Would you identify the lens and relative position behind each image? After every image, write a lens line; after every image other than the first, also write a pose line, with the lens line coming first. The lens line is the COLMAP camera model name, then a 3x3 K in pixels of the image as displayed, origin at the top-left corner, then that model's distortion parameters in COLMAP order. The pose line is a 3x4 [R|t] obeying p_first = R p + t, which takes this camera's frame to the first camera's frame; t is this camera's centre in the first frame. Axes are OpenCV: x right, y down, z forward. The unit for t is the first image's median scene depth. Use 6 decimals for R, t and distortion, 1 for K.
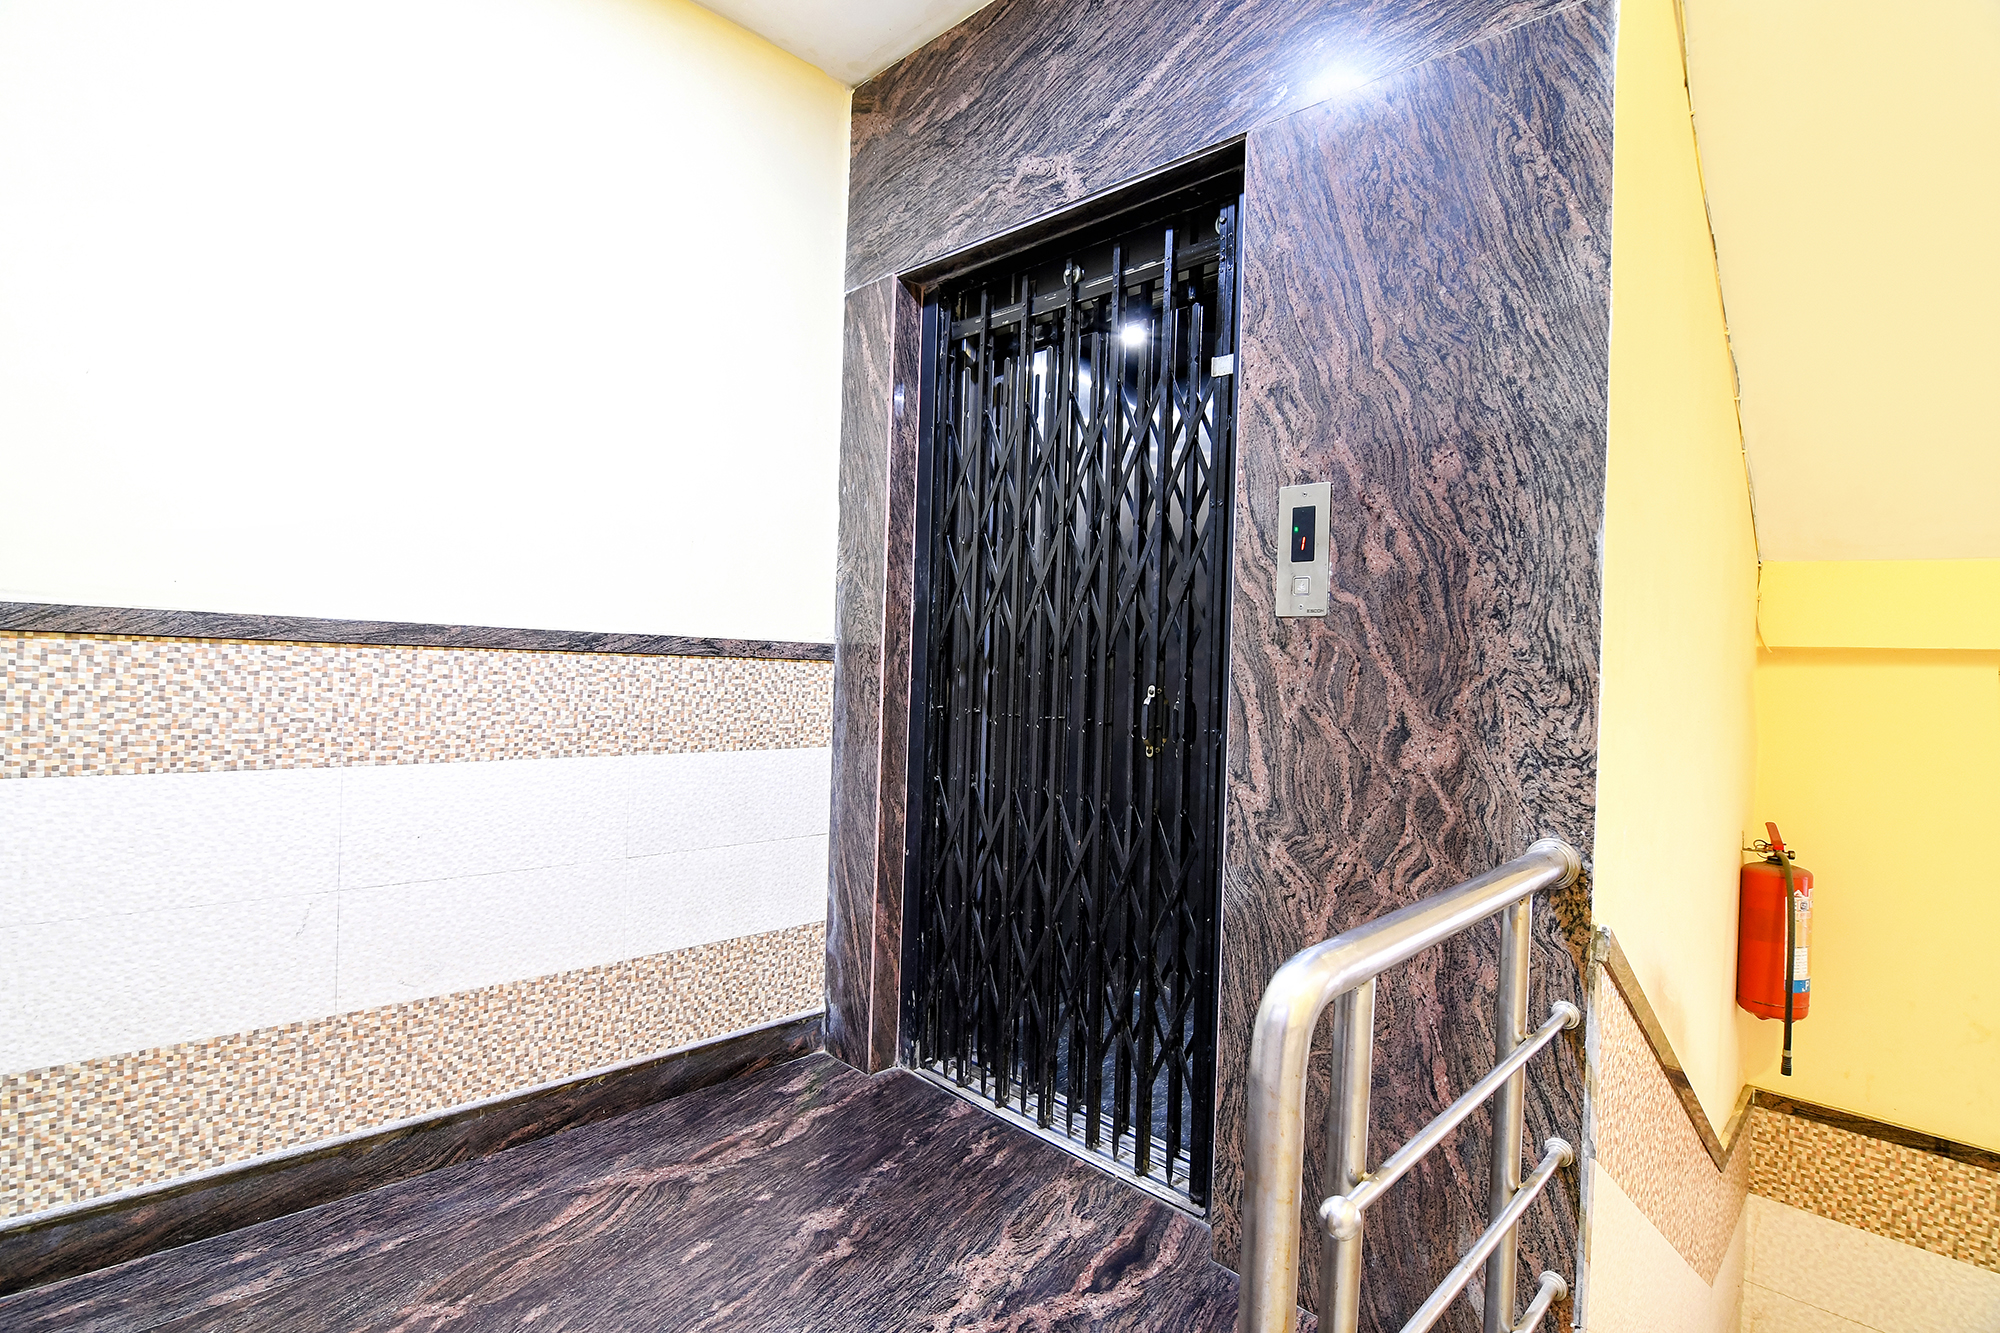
lens RADIAL K [[971.9, 0, 983.2], [0, 971.9, 665.7], [0, 0, 1]] dist [0.000263, -0.017203]
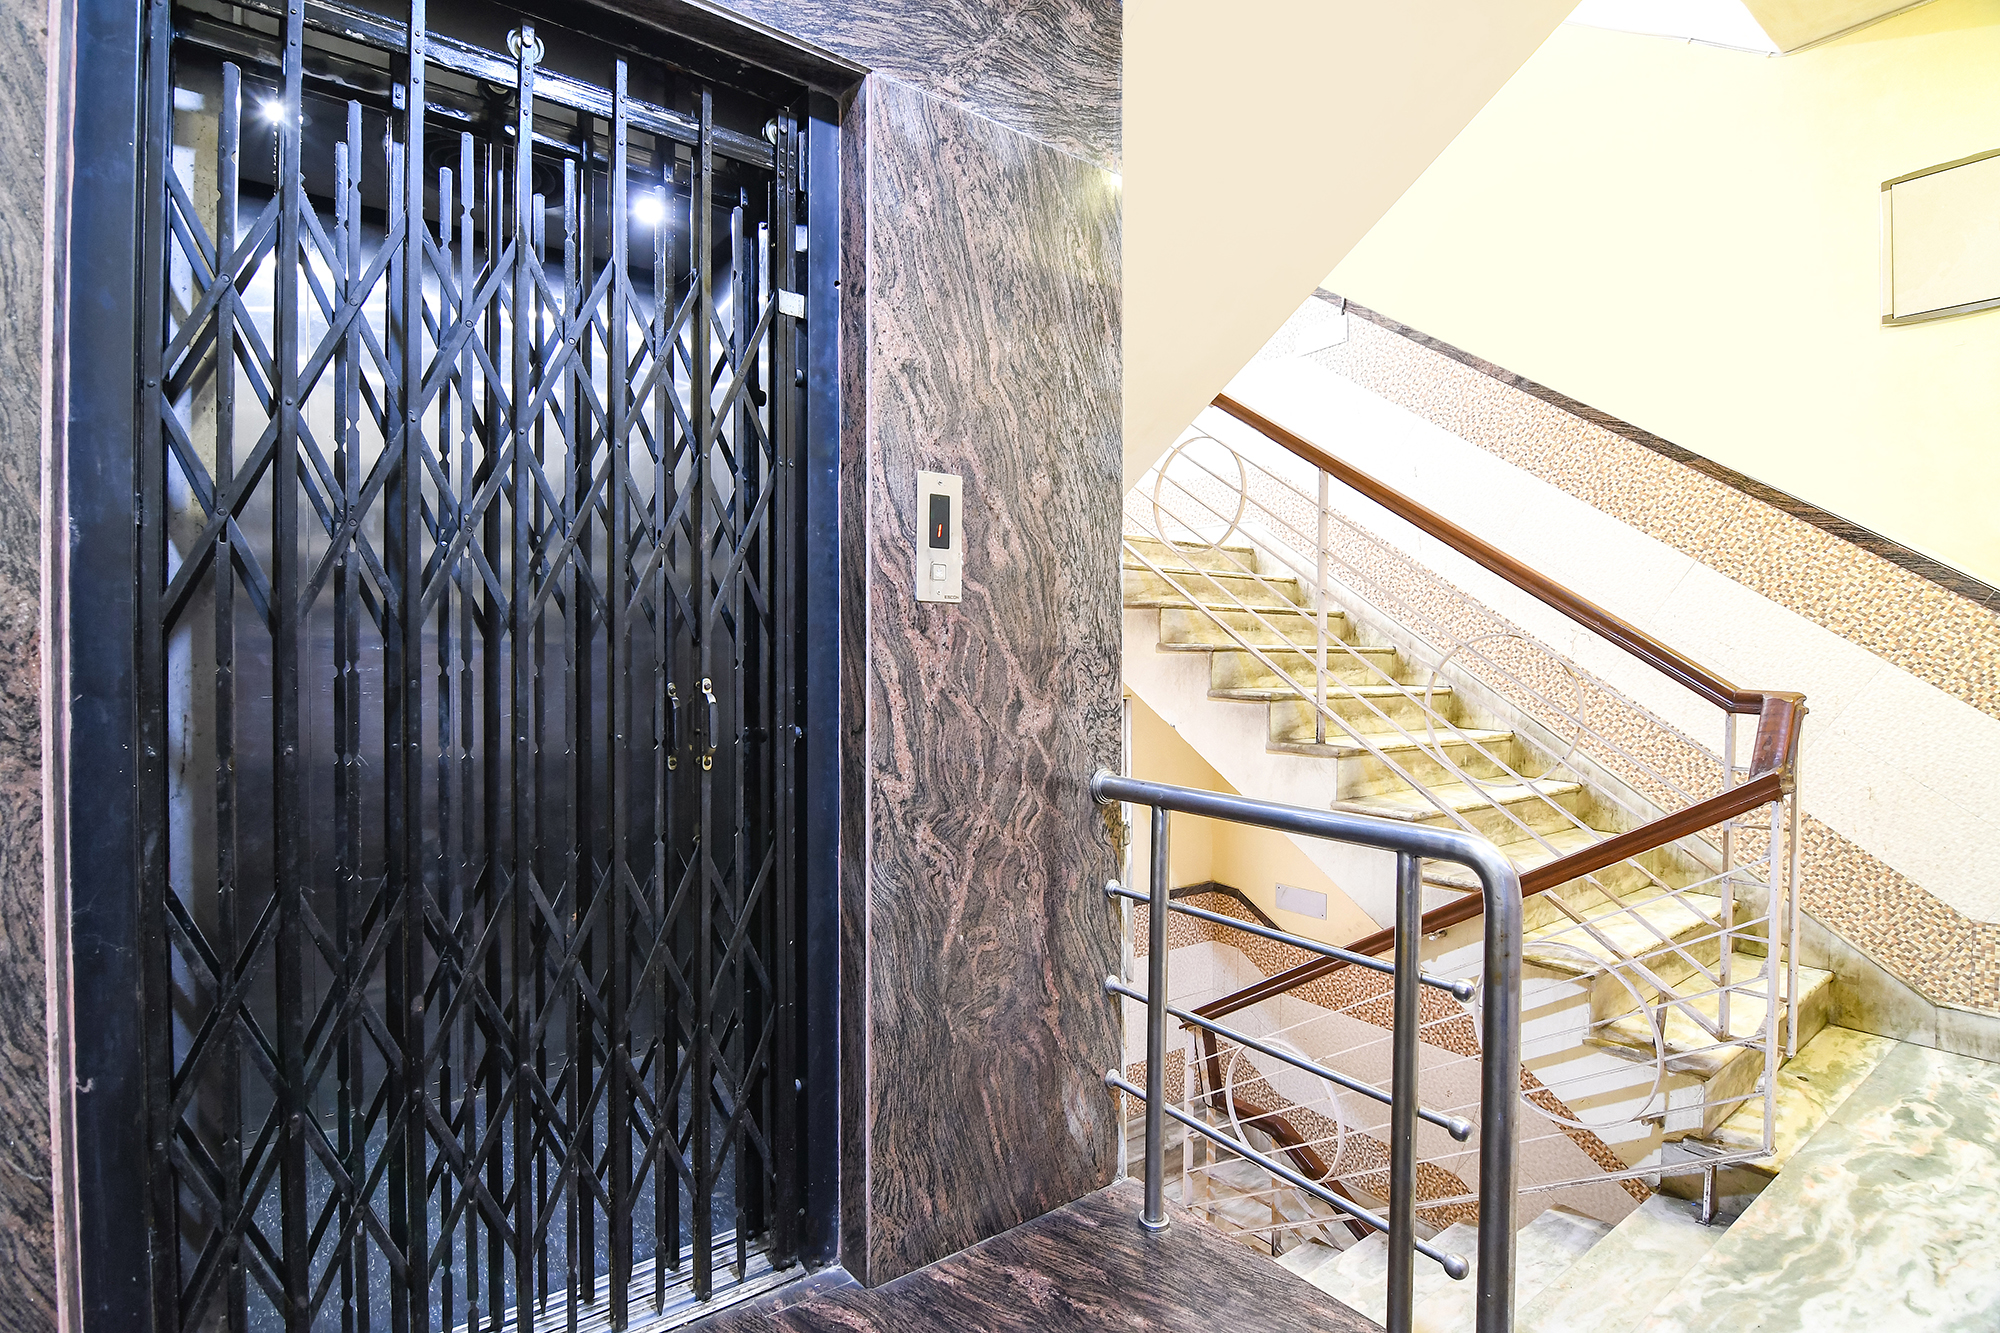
lens RADIAL K [[971.9, 0, 983.2], [0, 971.9, 665.7], [0, 0, 1]] dist [0.000263, -0.017203]
pose [[0.132332, -0.043297, 0.990259, -0.694988], [0.002663, 0.999057, 0.043326, -0.027813], [-0.991202, -0.003097, 0.132323, 0.826841]]
